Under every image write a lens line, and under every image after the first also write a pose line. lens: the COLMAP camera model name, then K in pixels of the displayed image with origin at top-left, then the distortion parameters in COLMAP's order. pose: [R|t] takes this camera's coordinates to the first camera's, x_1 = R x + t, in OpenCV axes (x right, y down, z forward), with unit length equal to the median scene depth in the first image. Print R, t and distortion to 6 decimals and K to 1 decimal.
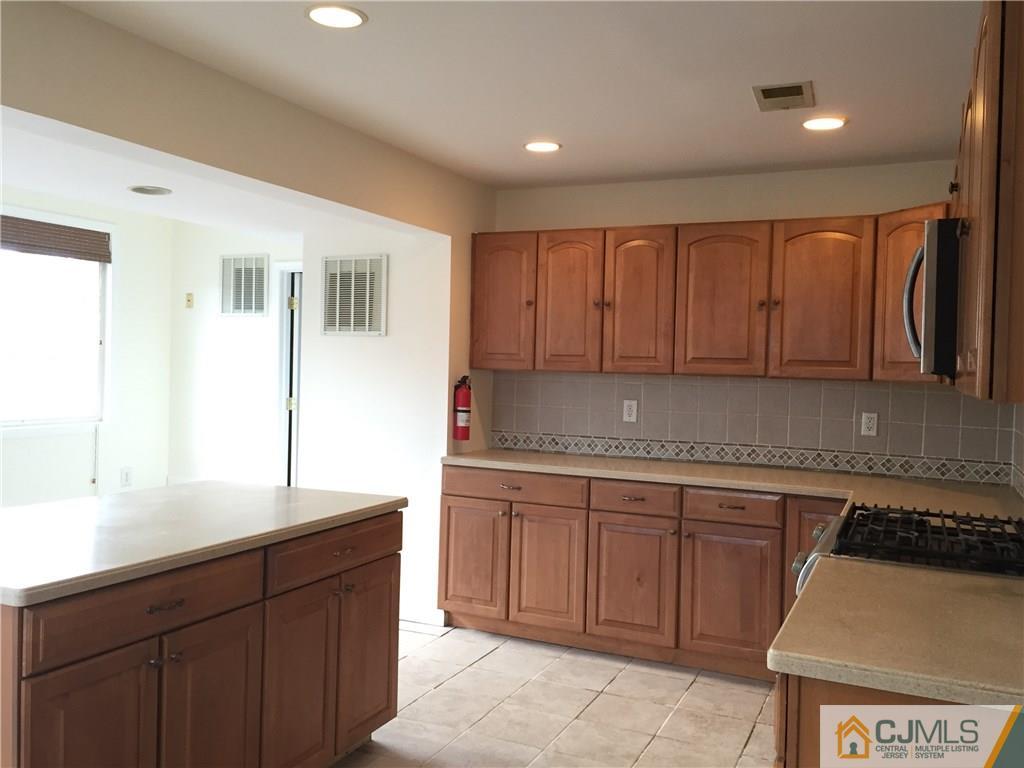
lens RADIAL K [[885.3, 0, 512.4], [0, 885.3, 383.6], [0, 0, 1]] dist [0.072898, -0.075210]
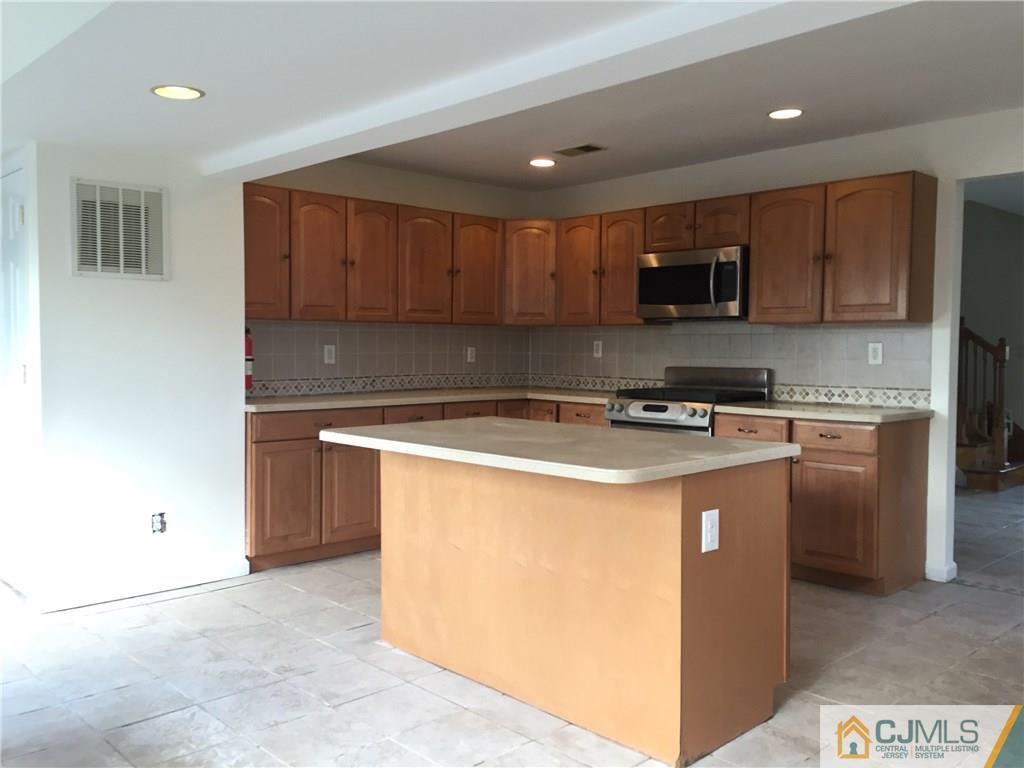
lens RADIAL K [[885.3, 0, 511.7], [0, 885.3, 382.4], [0, 0, 1]] dist [0.072898, -0.075210]
pose [[0.363334, -0.065555, 0.929350, -0.885235], [0.024188, 0.997849, 0.060930, 0.002215], [-0.931345, 0.000341, 0.364138, 0.354416]]
